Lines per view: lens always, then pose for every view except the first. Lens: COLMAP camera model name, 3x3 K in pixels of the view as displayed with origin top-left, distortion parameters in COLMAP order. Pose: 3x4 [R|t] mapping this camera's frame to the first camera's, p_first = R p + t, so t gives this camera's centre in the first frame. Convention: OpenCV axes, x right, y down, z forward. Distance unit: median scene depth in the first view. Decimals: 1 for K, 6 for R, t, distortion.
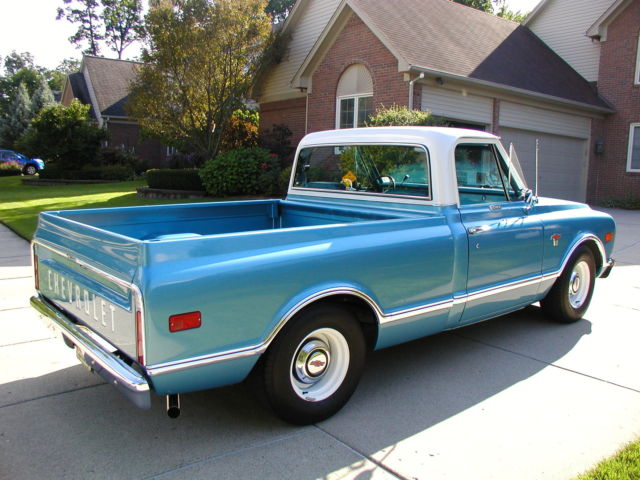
lens RADIAL K [[594.9, 0, 315.1], [0, 594.9, 241.9], [0, 0, 1]] dist [-0.229040, 0.285200]
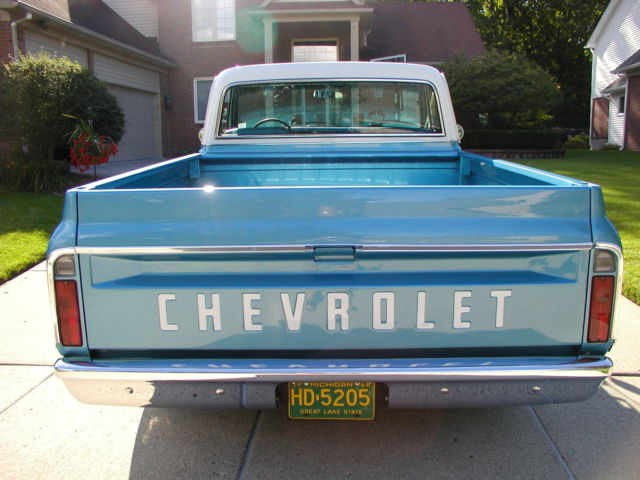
lens RADIAL K [[594.9, 0, 315.1], [0, 594.9, 241.9], [0, 0, 1]] dist [-0.229040, 0.285200]
pose [[0.639624, -0.176134, 0.748237, -0.211767], [0.127574, 0.984219, 0.122629, -0.012757], [-0.758028, 0.017019, 0.652000, 0.150206]]
